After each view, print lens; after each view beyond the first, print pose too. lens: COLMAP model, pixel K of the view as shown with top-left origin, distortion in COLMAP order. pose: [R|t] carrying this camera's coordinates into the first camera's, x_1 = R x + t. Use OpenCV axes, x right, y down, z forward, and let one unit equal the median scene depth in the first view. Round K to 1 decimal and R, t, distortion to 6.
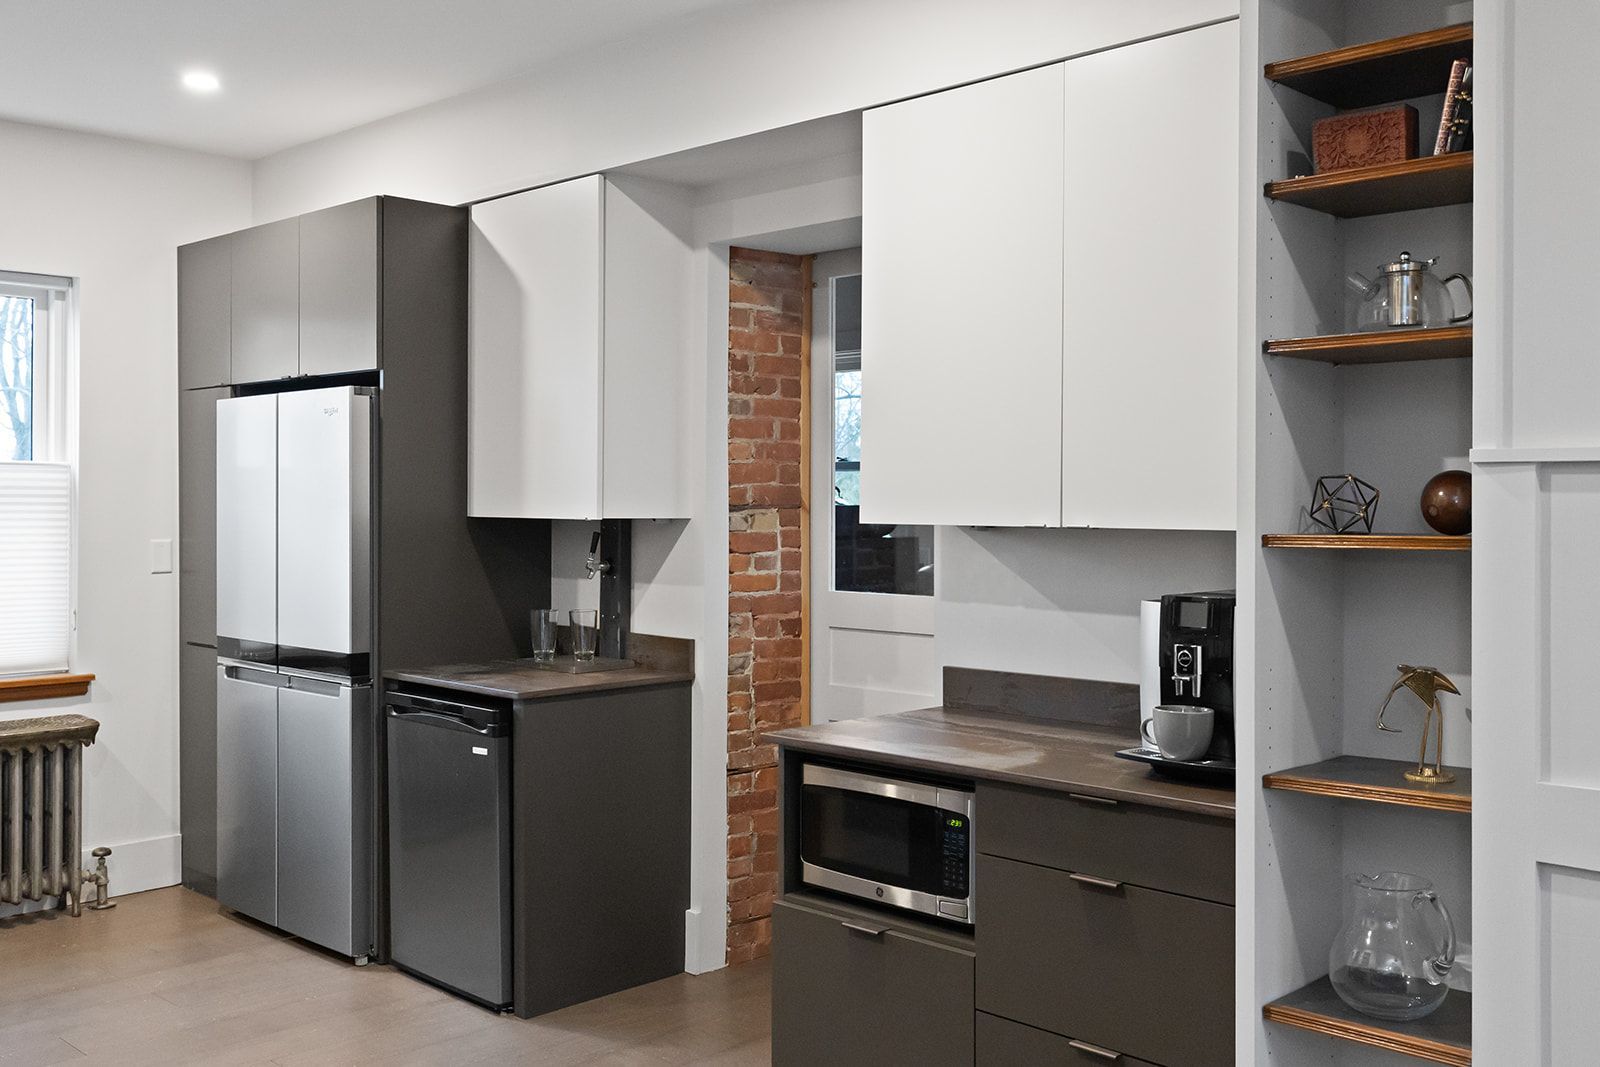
lens RADIAL K [[1494.2, 0, 760.1], [0, 1494.2, 534.2], [0, 0, 1]] dist [0.008676, -0.004897]
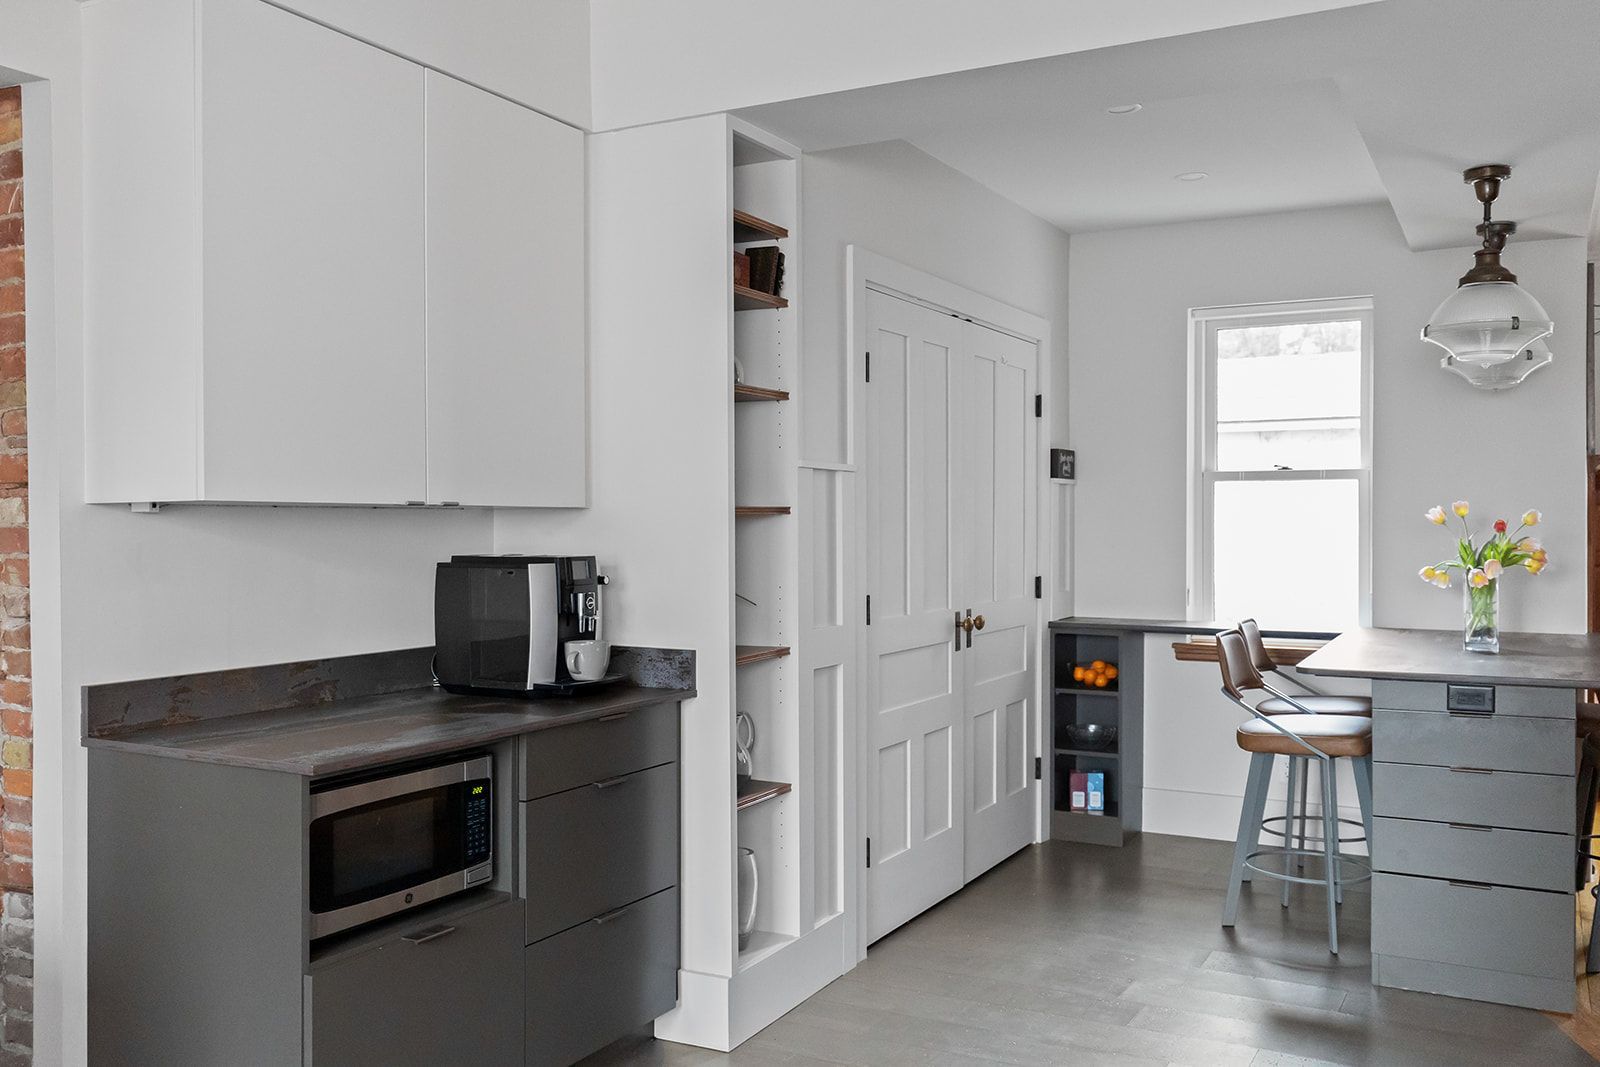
lens RADIAL K [[1494.2, 0, 760.1], [0, 1494.2, 534.2], [0, 0, 1]] dist [0.008676, -0.004897]
pose [[-0.305174, 0.008136, 0.952262, -1.017982], [0.030062, 0.999547, 0.001095, 0.025518], [-0.951822, 0.028961, -0.305280, 1.262842]]
